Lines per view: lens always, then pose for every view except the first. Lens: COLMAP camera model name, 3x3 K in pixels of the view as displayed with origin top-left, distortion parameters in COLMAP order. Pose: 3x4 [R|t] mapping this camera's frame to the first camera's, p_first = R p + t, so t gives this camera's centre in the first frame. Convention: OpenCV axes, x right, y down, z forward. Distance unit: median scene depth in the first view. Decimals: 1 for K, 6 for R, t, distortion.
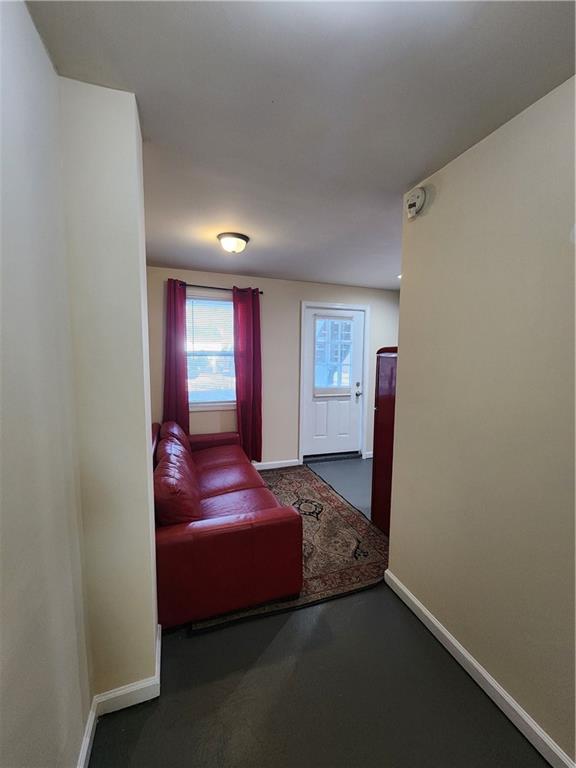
lens RADIAL K [[316.9, 0, 287.1], [0, 316.9, 385.3], [0, 0, 1]] dist [-0.000659, -0.000102]
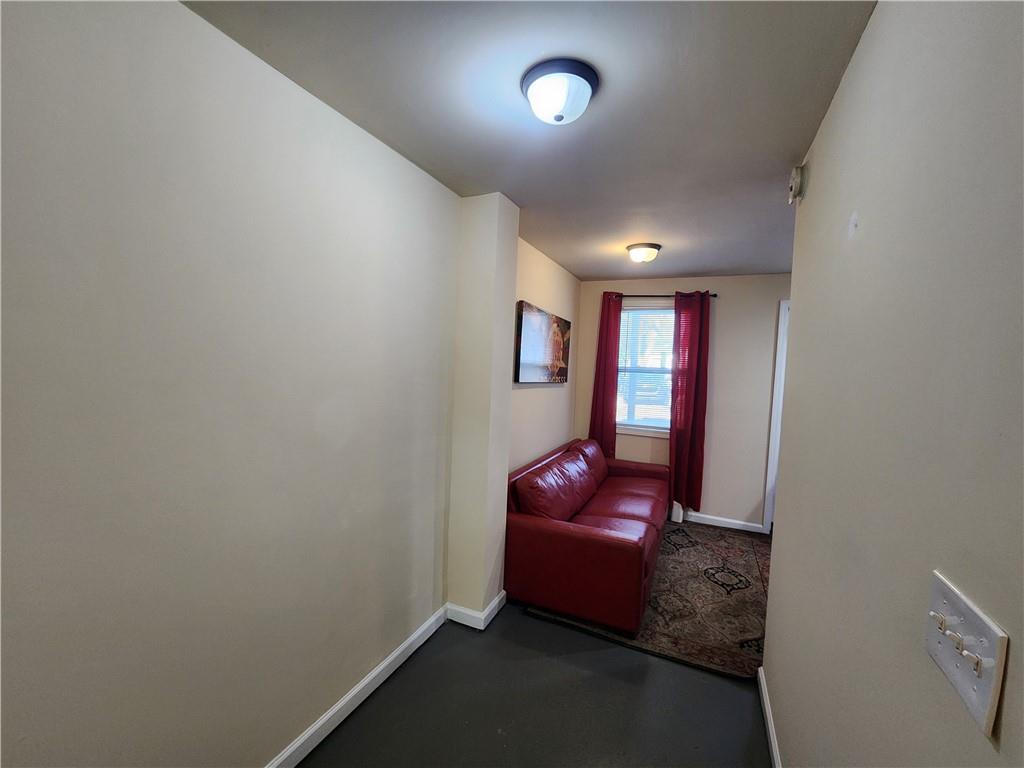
lens RADIAL K [[422.5, 0, 506.5], [0, 422.5, 380.3], [0, 0, 1]] dist [-0.000659, -0.000102]
pose [[0.717126, 0.046710, -0.695376, 0.306634], [-0.100493, 0.994255, -0.036849, 0.009164], [0.689660, 0.096306, 0.717700, -0.098773]]
